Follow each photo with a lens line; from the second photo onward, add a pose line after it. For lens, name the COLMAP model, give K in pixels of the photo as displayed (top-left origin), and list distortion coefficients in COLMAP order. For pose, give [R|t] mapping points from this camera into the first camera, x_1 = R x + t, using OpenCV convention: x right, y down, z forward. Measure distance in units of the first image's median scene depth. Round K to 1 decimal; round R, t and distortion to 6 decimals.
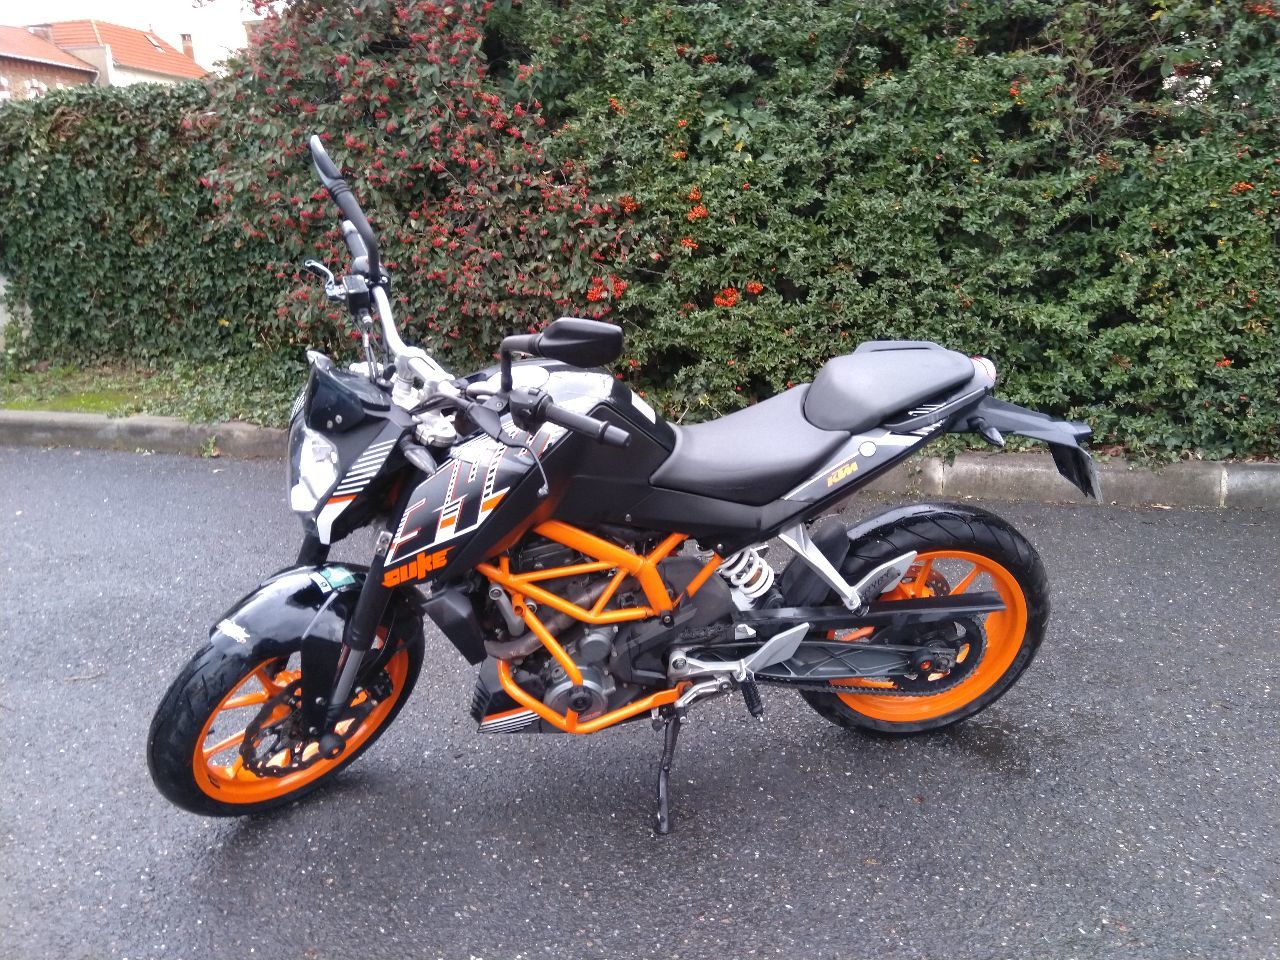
lens RADIAL K [[1000.1, 0, 649.7], [0, 1000.1, 487.9], [0, 0, 1]] dist [0.103080, -0.149187]
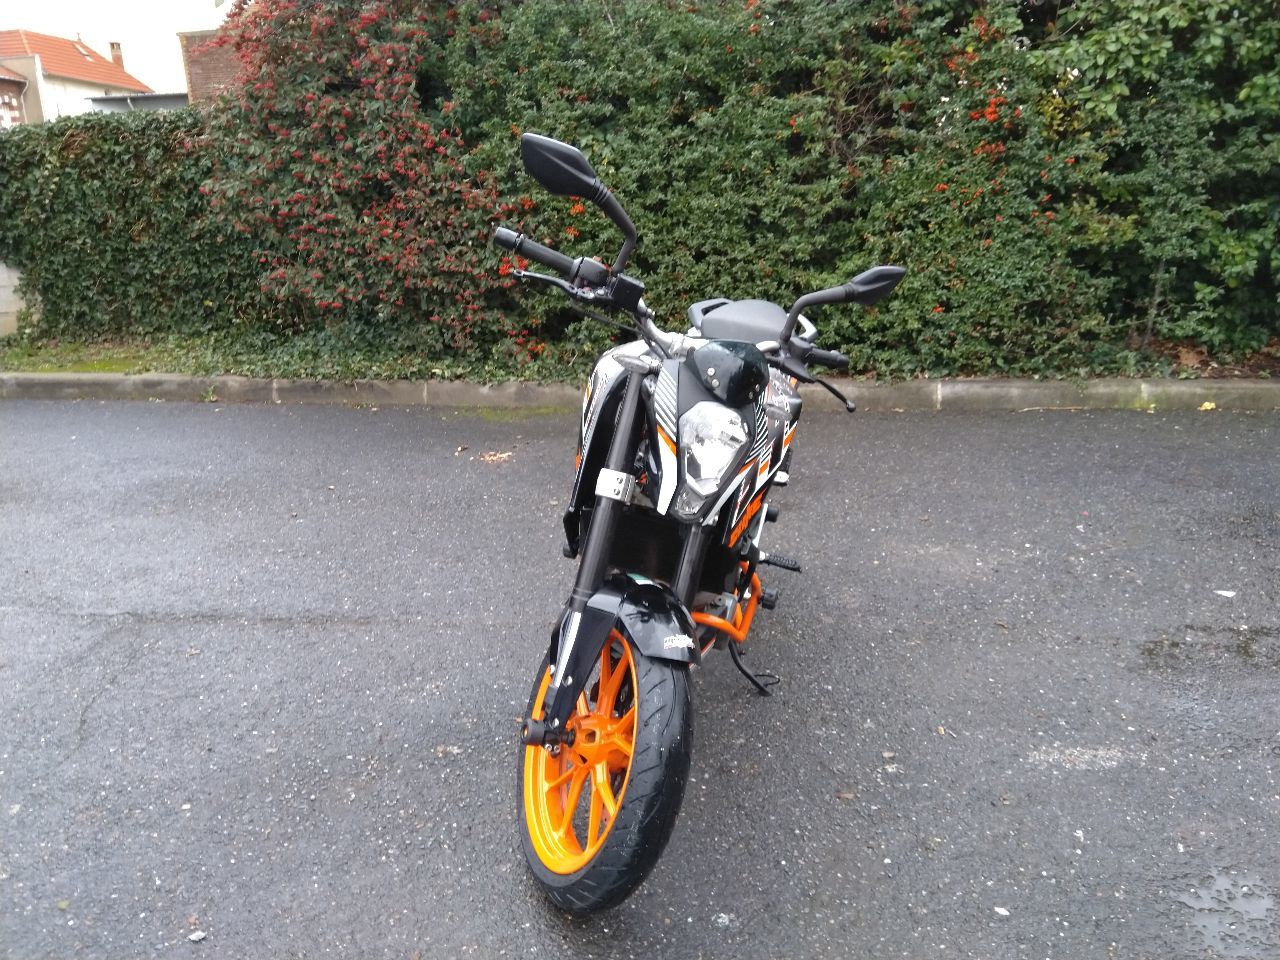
lens RADIAL K [[1000.1, 0, 648.4], [0, 1000.1, 487.7], [0, 0, 1]] dist [0.103080, -0.149187]
pose [[0.998220, -0.024308, 0.054459, 0.060346], [0.024587, 0.999688, -0.004460, 0.115691], [-0.054333, 0.005791, 0.998506, -0.377684]]
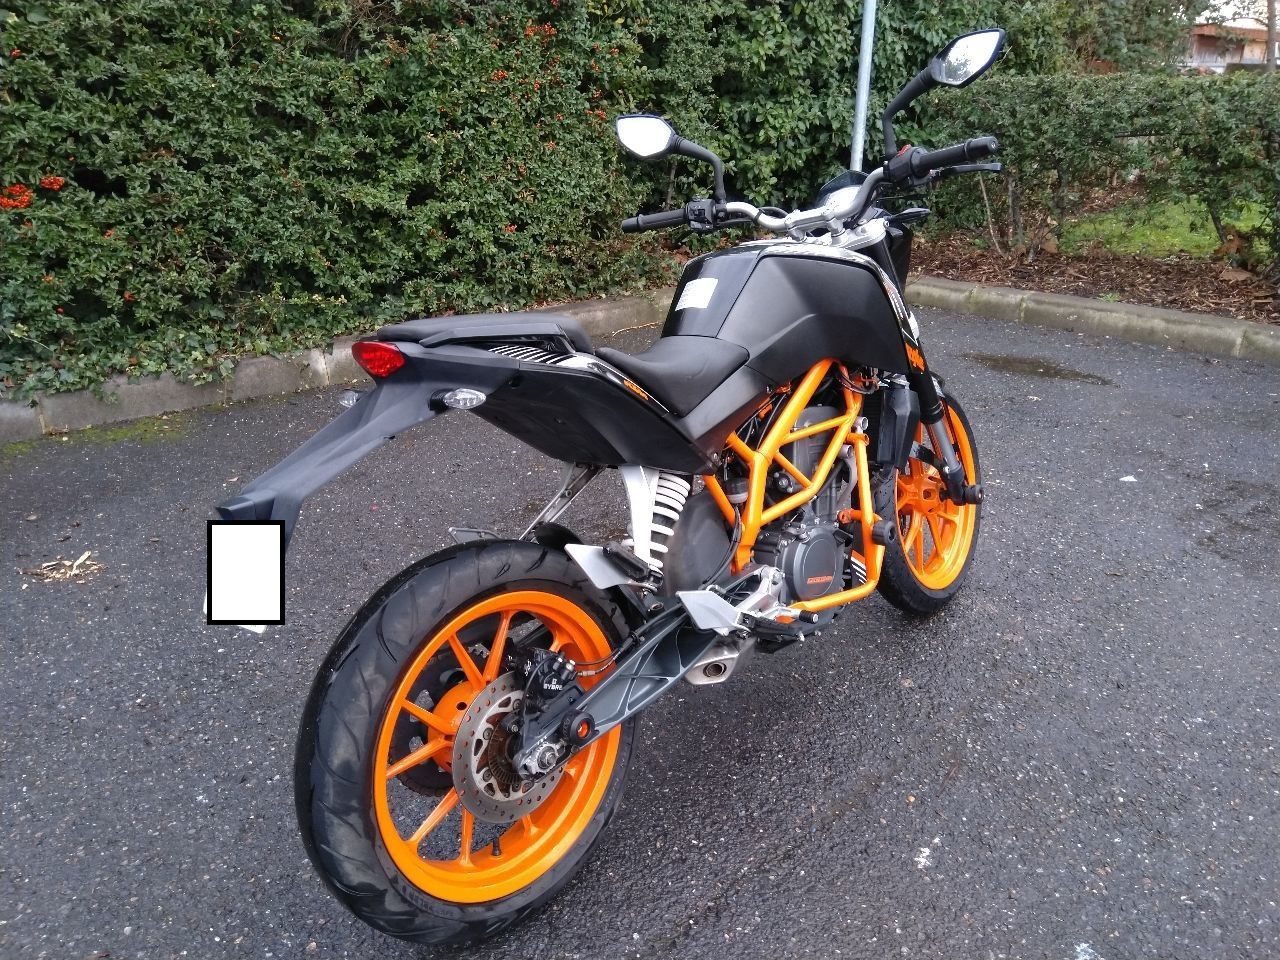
lens RADIAL K [[1000.1, 0, 645.5], [0, 1000.1, 489.2], [0, 0, 1]] dist [0.103080, -0.149187]
pose [[0.579362, -0.283849, 0.764048, -0.315847], [0.203473, 0.958090, 0.201648, -0.031175], [-0.789264, 0.038636, 0.612837, 0.134899]]
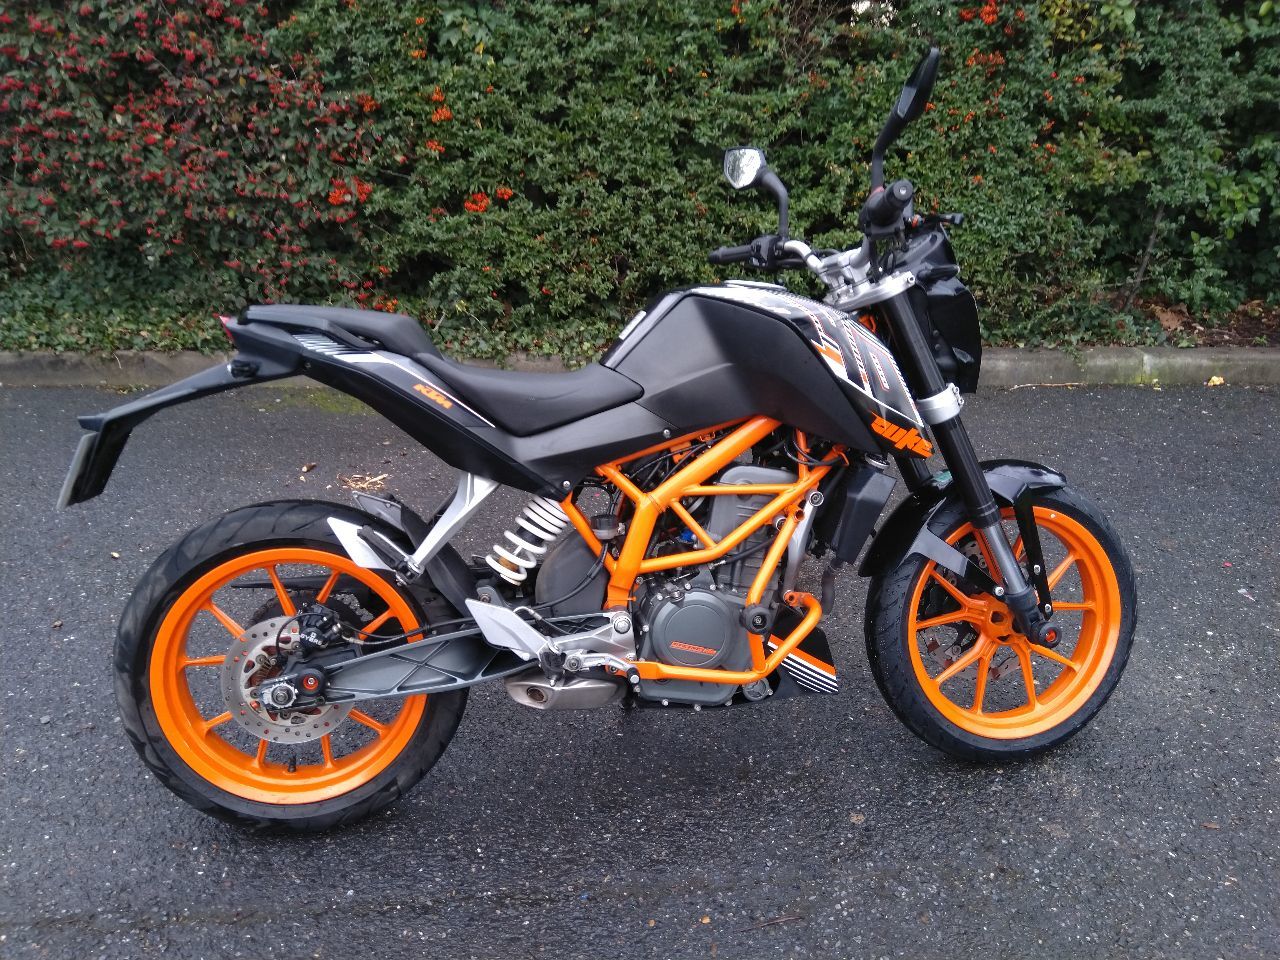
lens RADIAL K [[1000.1, 0, 651.7], [0, 1000.1, 484.9], [0, 0, 1]] dist [0.103080, -0.149187]
pose [[0.958828, -0.073128, 0.274411, -0.054604], [0.050673, 0.994826, 0.088055, 0.012017], [-0.279431, -0.070524, 0.957572, -0.040010]]
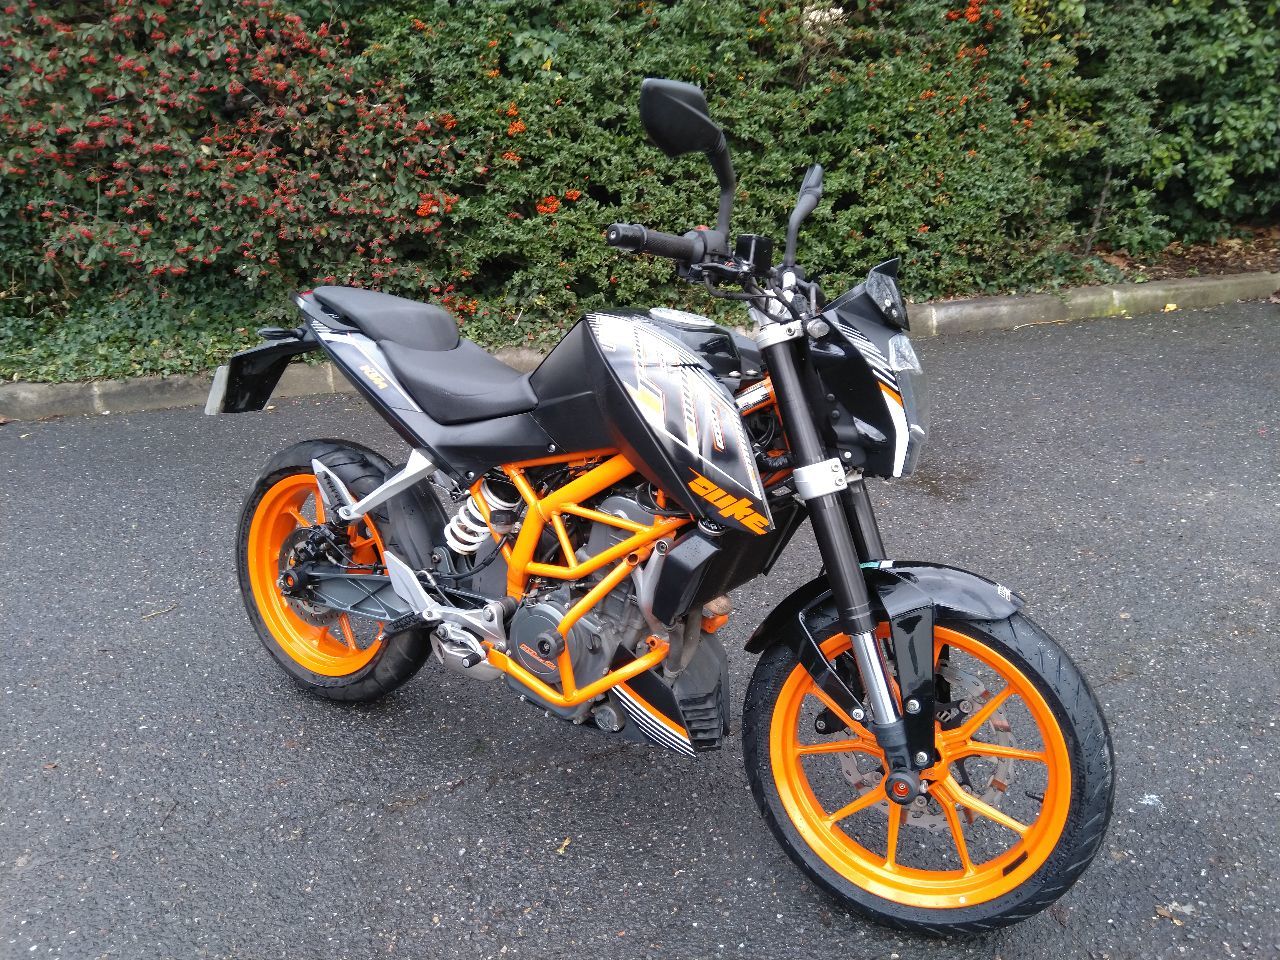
lens RADIAL K [[1000.1, 0, 647.1], [0, 1000.1, 486.2], [0, 0, 1]] dist [0.103080, -0.149187]
pose [[0.894039, -0.176725, 0.411659, -0.348078], [0.150558, 0.983983, 0.095441, 0.027964], [-0.421933, -0.023349, 0.906326, -0.070633]]
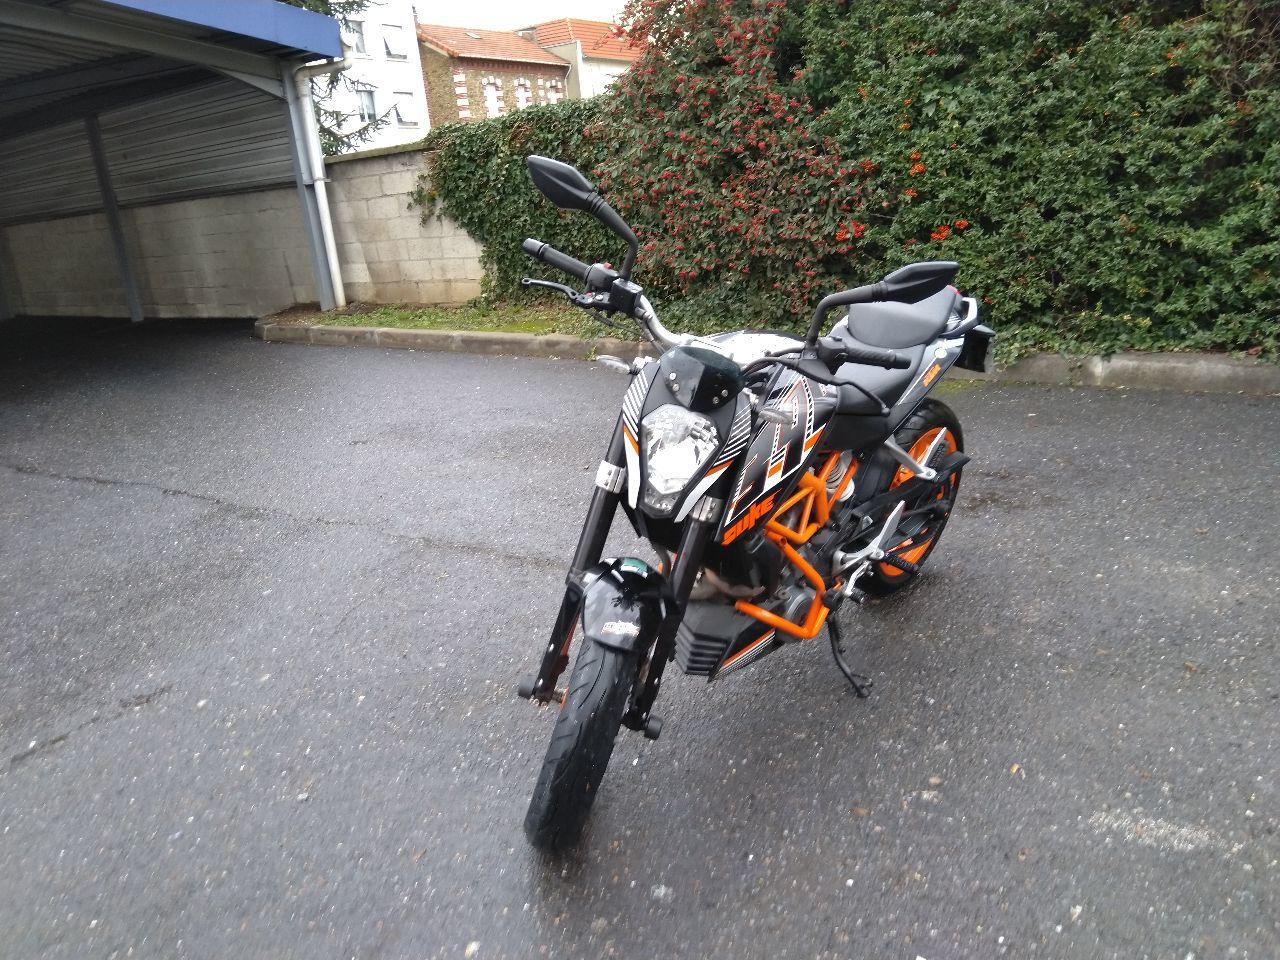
lens RADIAL K [[1000.1, 0, 643.7], [0, 1000.1, 483.2], [0, 0, 1]] dist [0.103080, -0.149187]
pose [[0.913838, 0.059066, -0.401761, 0.276585], [-0.044937, 0.997998, 0.044512, 0.093653], [0.403586, -0.022623, 0.914662, -0.365996]]
